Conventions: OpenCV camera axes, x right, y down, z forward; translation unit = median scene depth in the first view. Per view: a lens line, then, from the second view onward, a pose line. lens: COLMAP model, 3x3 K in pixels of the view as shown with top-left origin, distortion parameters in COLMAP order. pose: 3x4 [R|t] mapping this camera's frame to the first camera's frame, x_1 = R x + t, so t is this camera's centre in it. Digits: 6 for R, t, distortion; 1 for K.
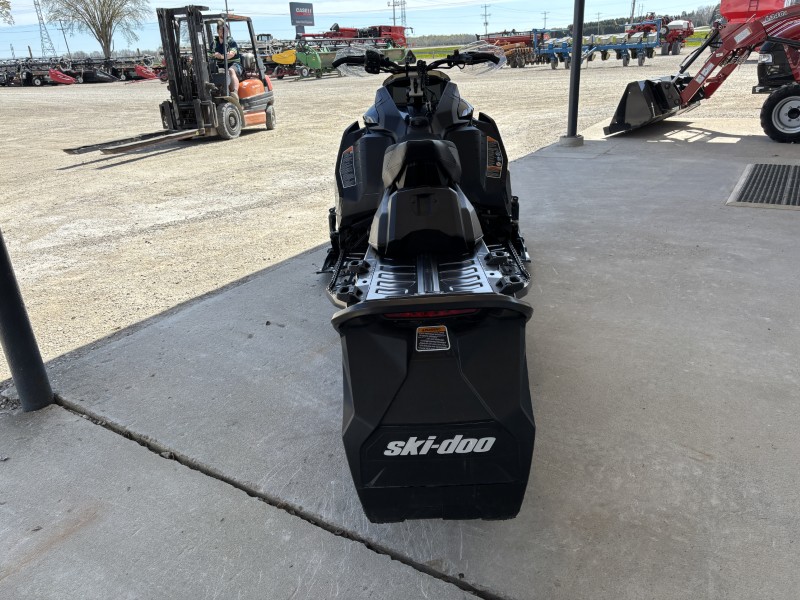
lens RADIAL K [[604.0, 0, 395.0], [0, 604.0, 303.4], [0, 0, 1]] dist [0.050622, -0.059918]
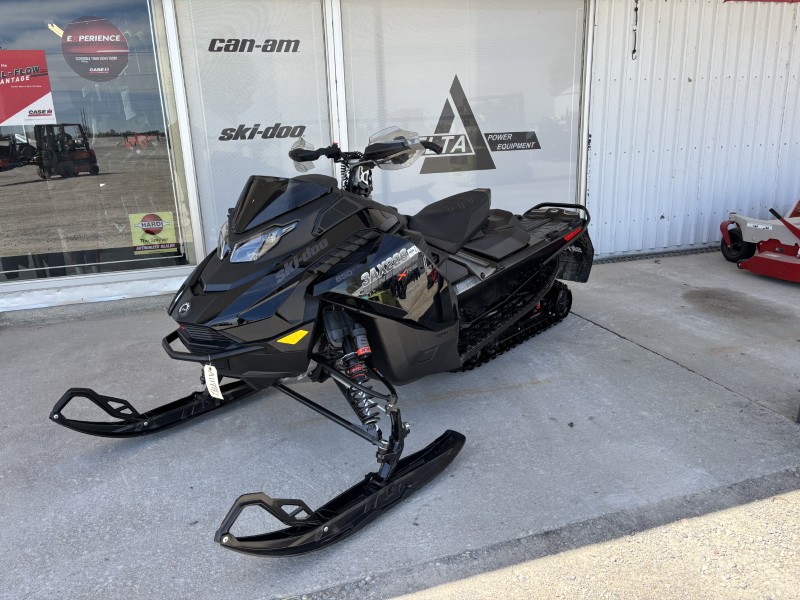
lens RADIAL K [[604.0, 0, 394.6], [0, 604.0, 300.7], [0, 0, 1]] dist [0.050622, -0.059918]
pose [[-0.768266, -0.089469, 0.633848, -0.515382], [0.320693, 0.803169, 0.502071, -0.576405], [-0.554007, 0.588994, -0.588355, 1.429195]]
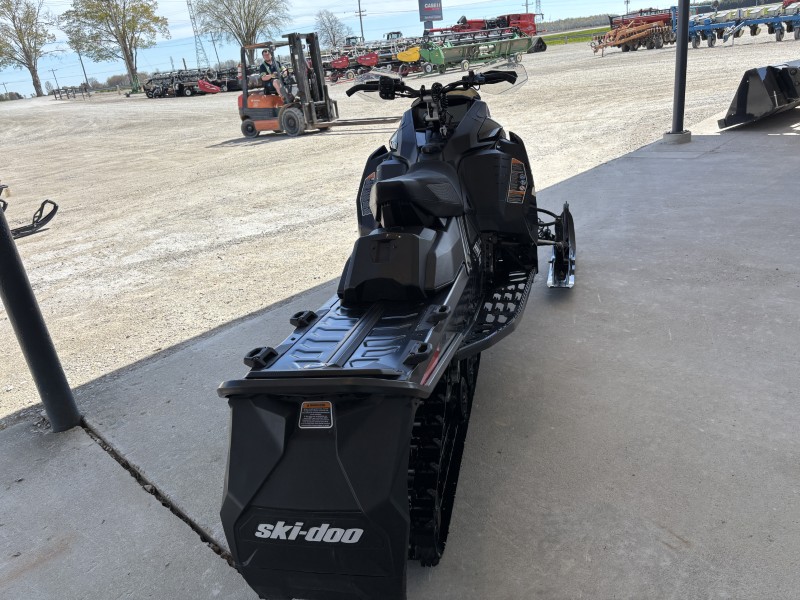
lens RADIAL K [[604.0, 0, 401.4], [0, 604.0, 303.9], [0, 0, 1]] dist [0.050622, -0.059918]
pose [[0.980201, 0.015274, -0.197417, 0.161588], [-0.012927, 0.999830, 0.013172, -0.055662], [0.197584, -0.010359, 0.980231, 0.039298]]
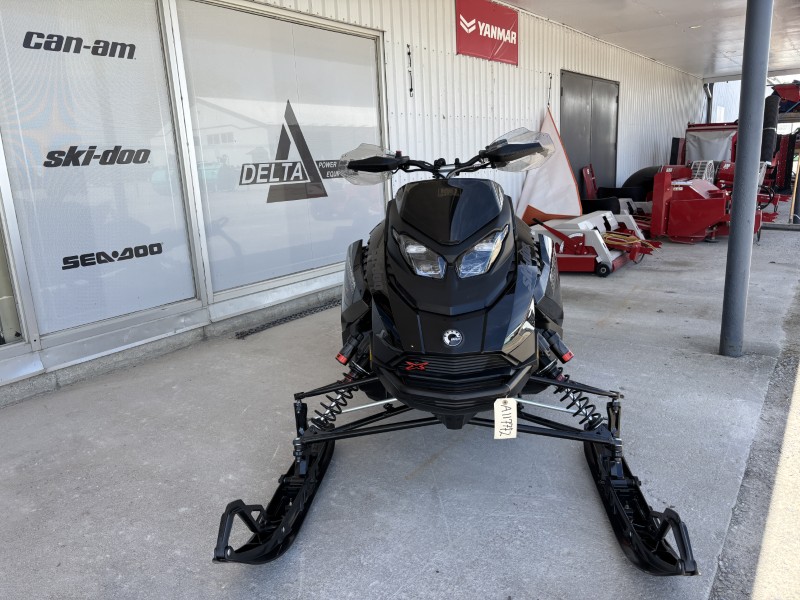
lens RADIAL K [[604.0, 0, 395.2], [0, 604.0, 302.0], [0, 0, 1]] dist [0.050622, -0.059918]
pose [[-0.993223, 0.091634, 0.071489, 0.055334], [0.116161, 0.802624, 0.585065, -0.648750], [-0.003767, 0.589405, -0.807829, 1.572675]]
